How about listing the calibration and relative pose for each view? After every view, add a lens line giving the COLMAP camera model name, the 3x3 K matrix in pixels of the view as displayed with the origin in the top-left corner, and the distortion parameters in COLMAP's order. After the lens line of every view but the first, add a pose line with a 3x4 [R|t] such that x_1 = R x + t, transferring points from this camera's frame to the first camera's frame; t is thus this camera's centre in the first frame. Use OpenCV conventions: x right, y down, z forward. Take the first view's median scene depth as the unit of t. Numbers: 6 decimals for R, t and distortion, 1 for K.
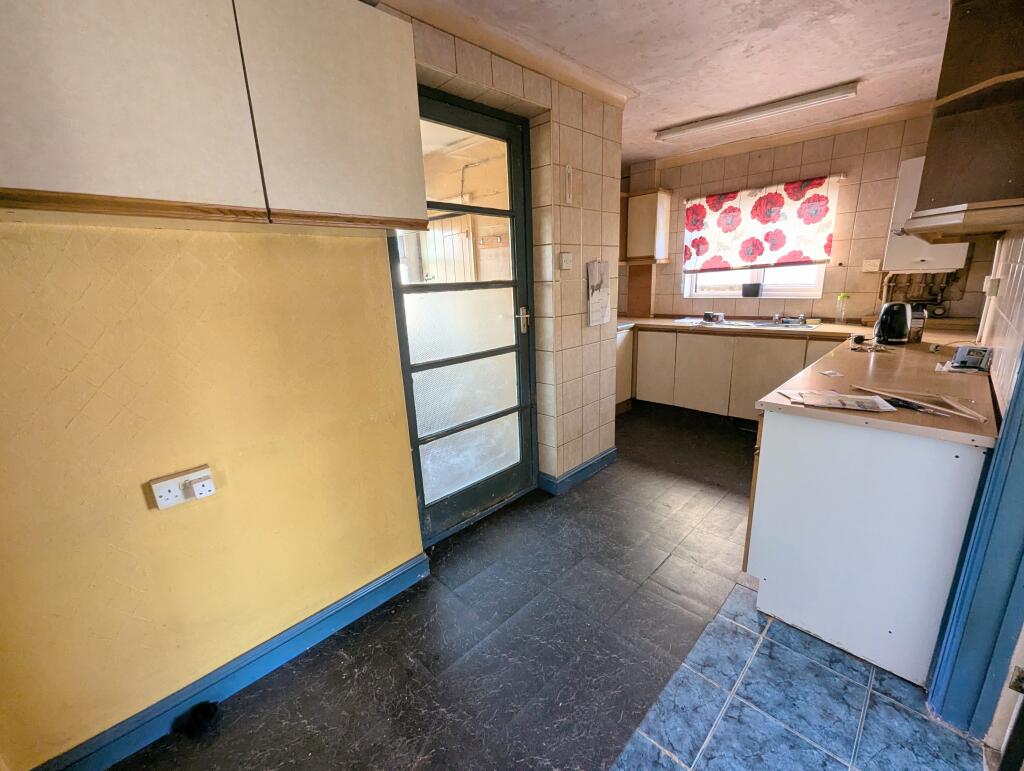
lens RADIAL K [[423.6, 0, 513.2], [0, 423.6, 386.3], [0, 0, 1]] dist [-0.000898, 0.000172]
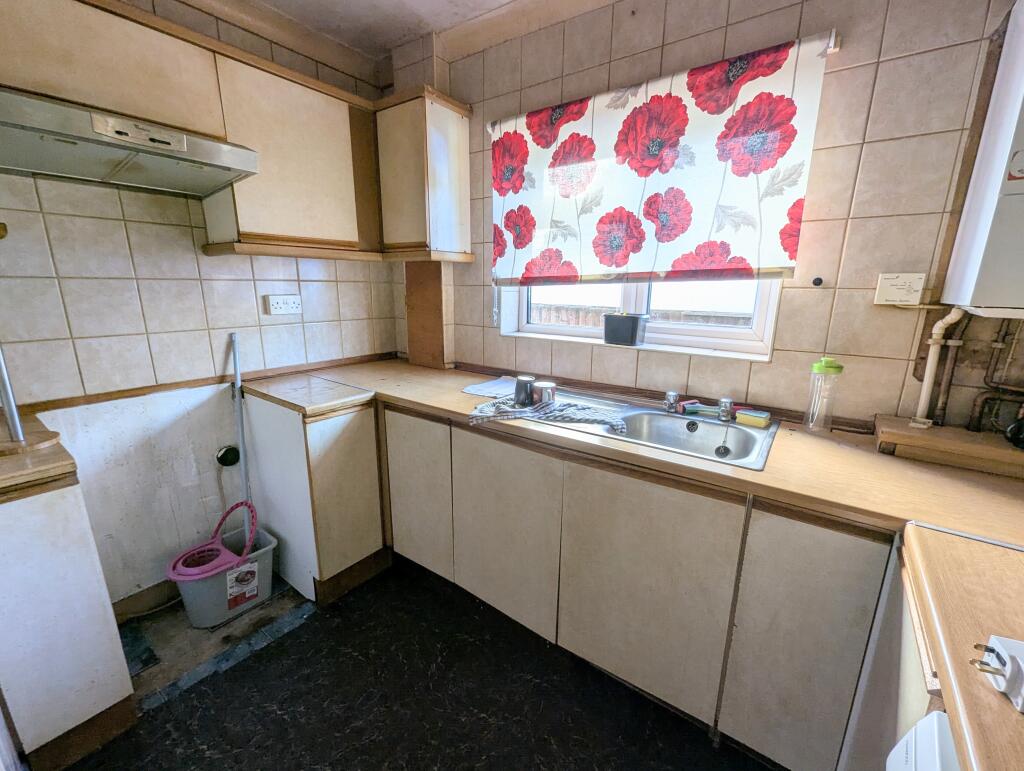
lens RADIAL K [[423.6, 0, 512.0], [0, 423.6, 385.6], [0, 0, 1]] dist [-0.000898, 0.000172]
pose [[0.986377, 0.012951, 0.163991, 0.399573], [-0.010671, 0.999834, -0.014774, -0.169902], [-0.164155, 0.012823, 0.986351, 0.613333]]
